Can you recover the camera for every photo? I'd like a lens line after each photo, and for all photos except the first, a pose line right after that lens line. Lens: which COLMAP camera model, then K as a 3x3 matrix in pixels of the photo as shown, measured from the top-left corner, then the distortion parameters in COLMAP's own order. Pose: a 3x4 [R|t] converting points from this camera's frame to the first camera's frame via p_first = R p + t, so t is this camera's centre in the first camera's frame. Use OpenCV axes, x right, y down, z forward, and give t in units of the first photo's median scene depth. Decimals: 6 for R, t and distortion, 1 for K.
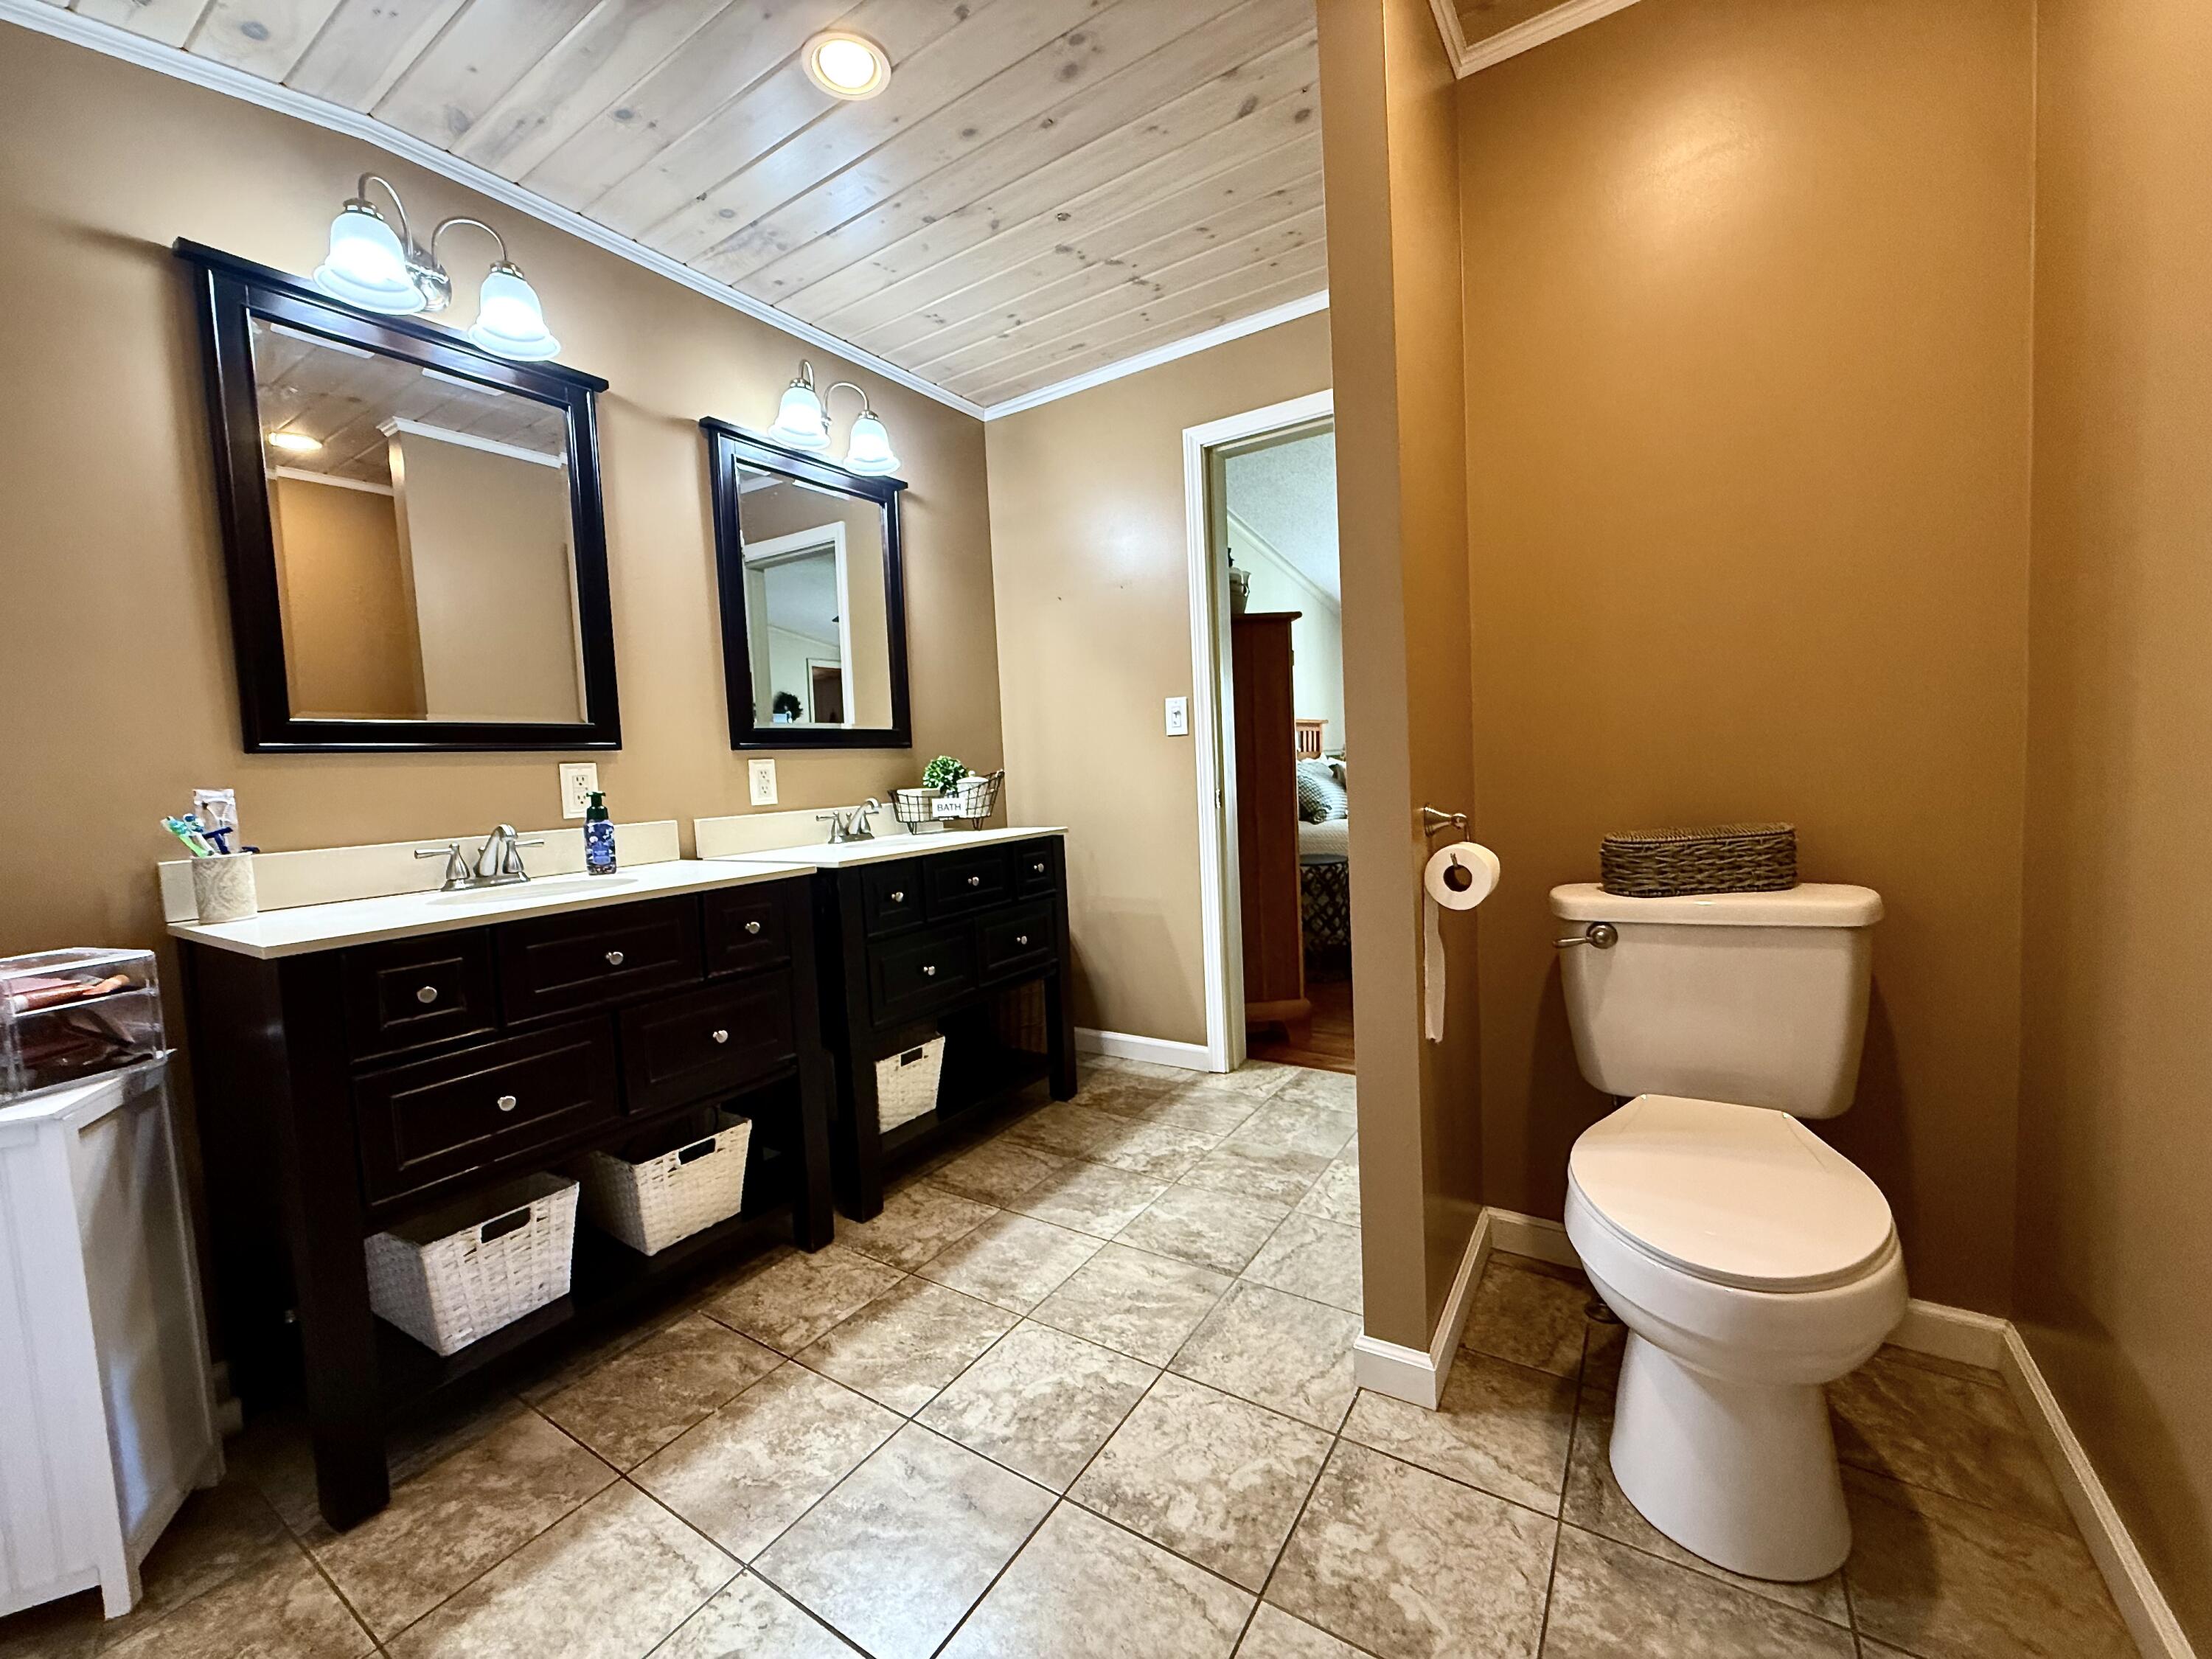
lens RADIAL K [[890.1, 0, 1100.9], [0, 890.1, 829.3], [0, 0, 1]] dist [0.002209, 0.000078]
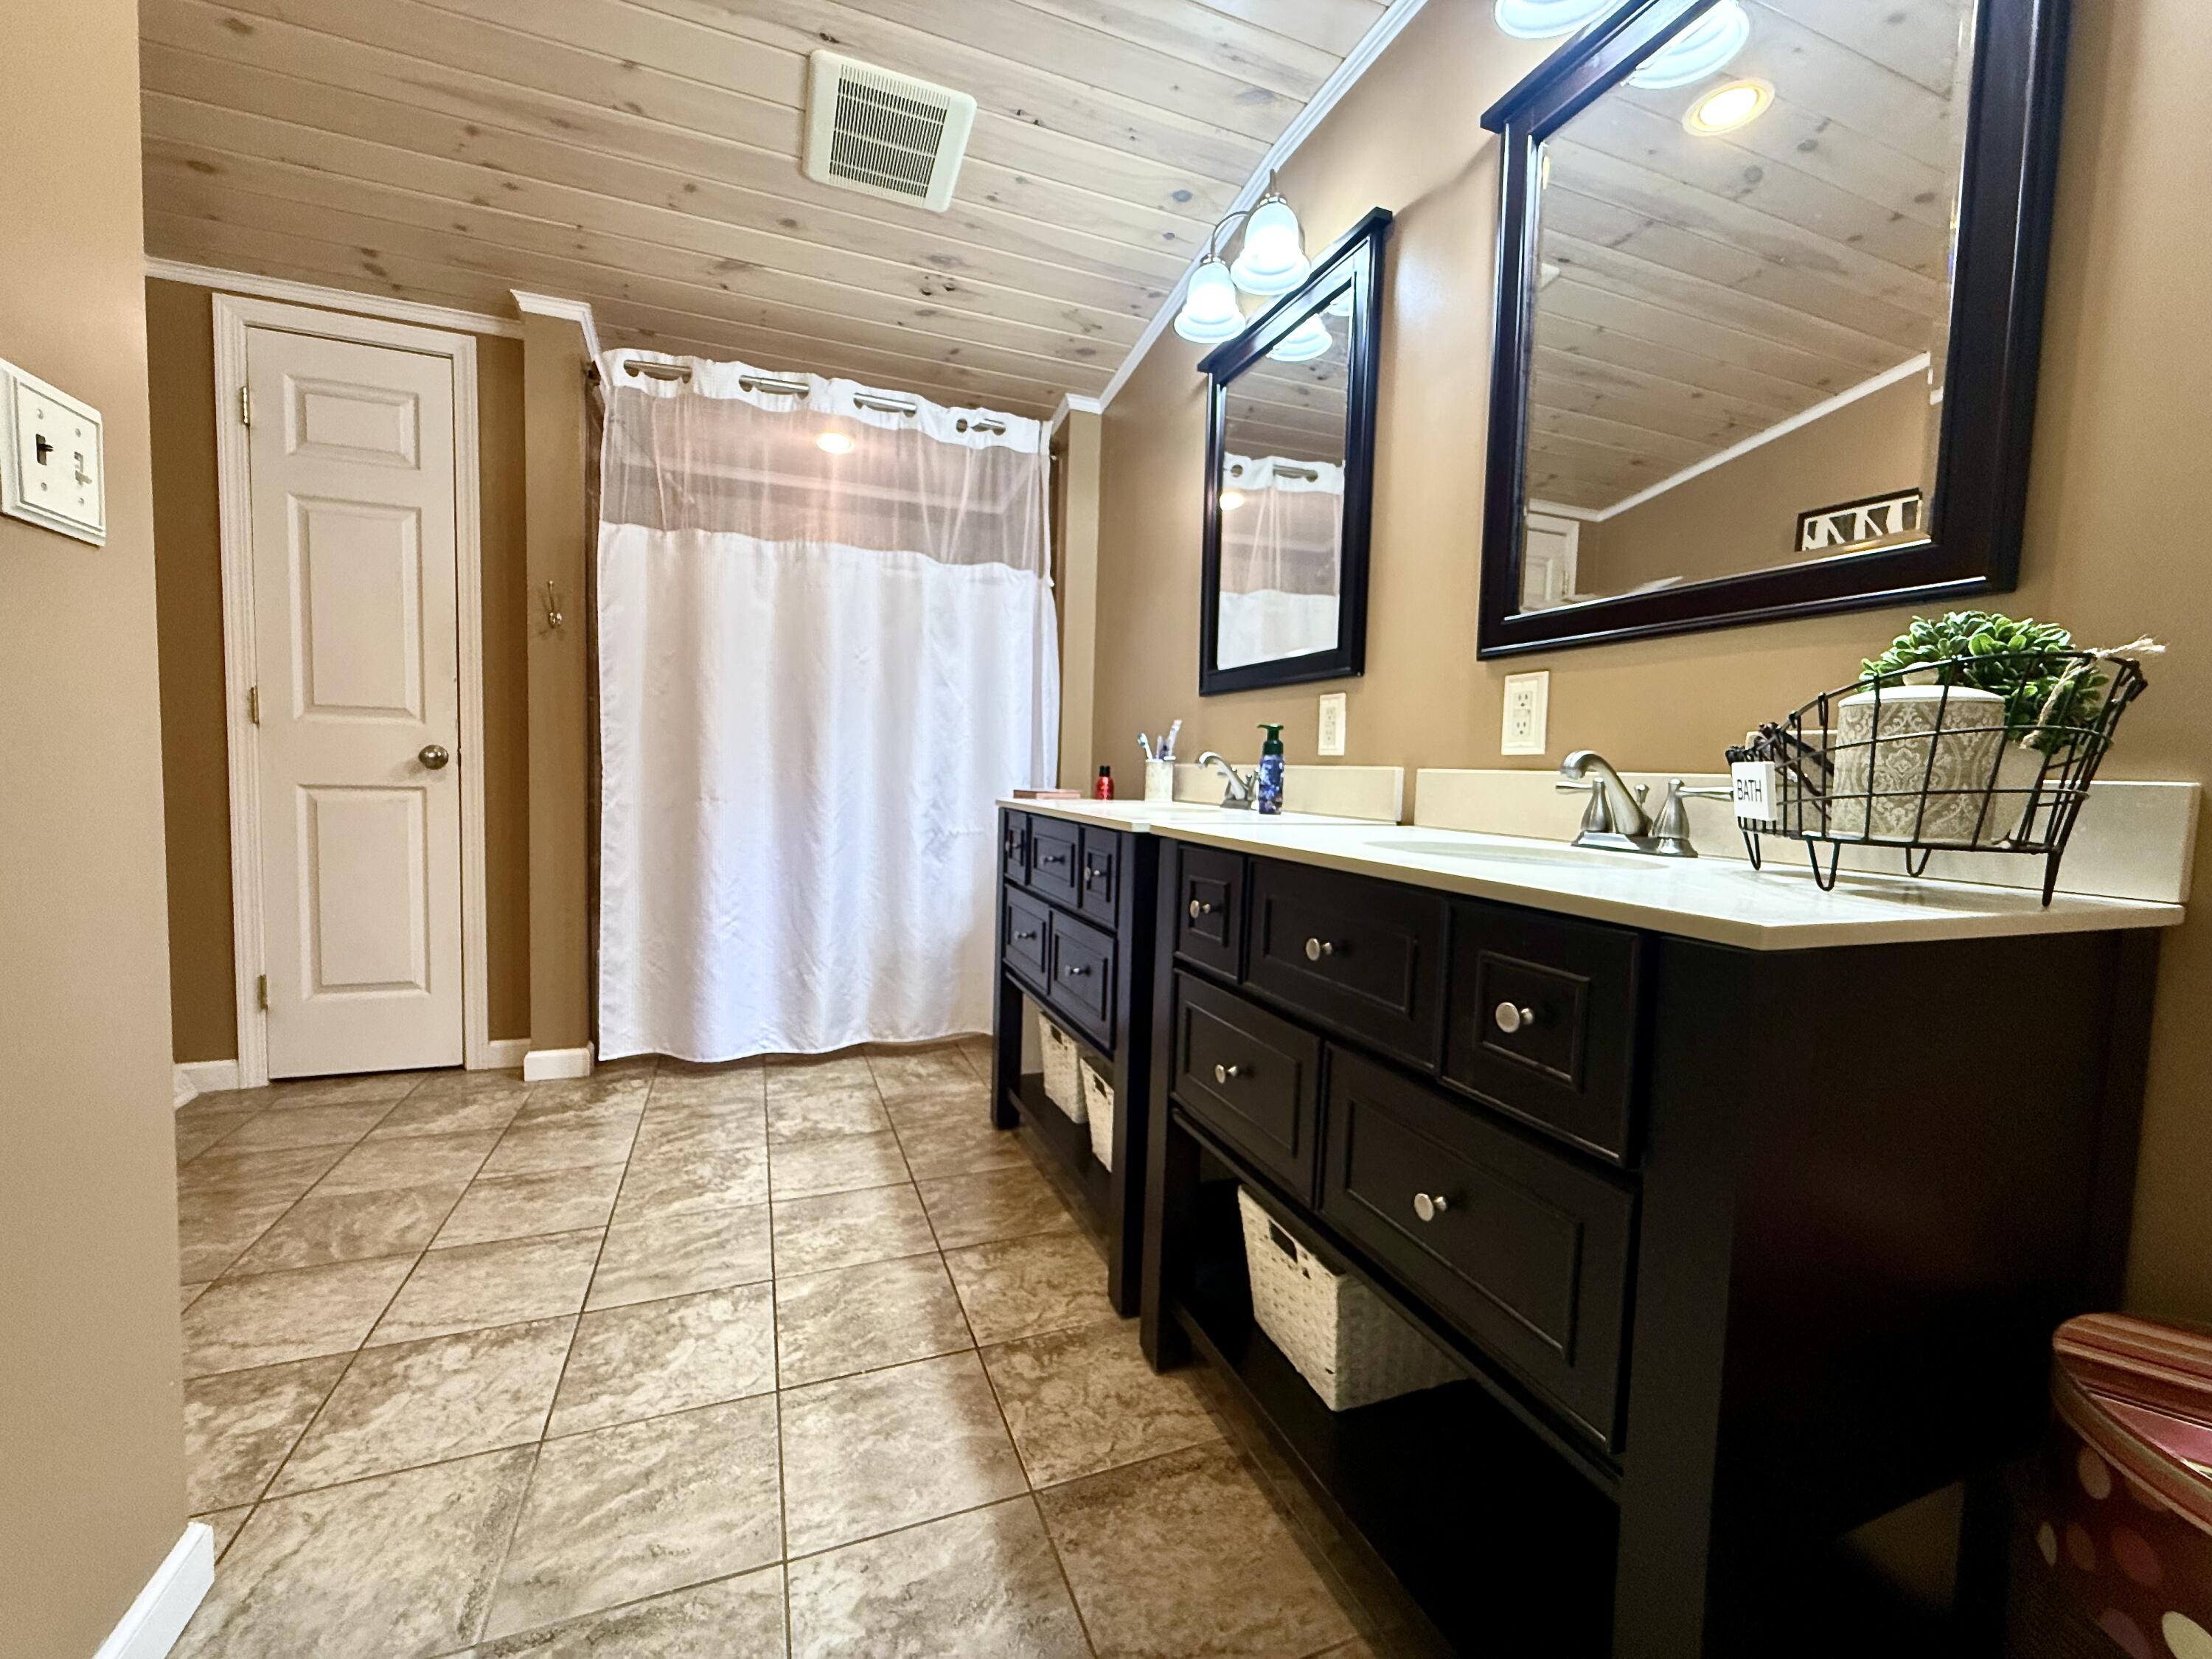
lens RADIAL K [[890.1, 0, 1100.7], [0, 890.1, 826.0], [0, 0, 1]] dist [0.002209, 0.000078]
pose [[-0.587283, 0.084488, -0.804960, 0.341723], [-0.056187, 0.987882, 0.144680, -0.072544], [0.807429, 0.130197, -0.575419, 1.640112]]
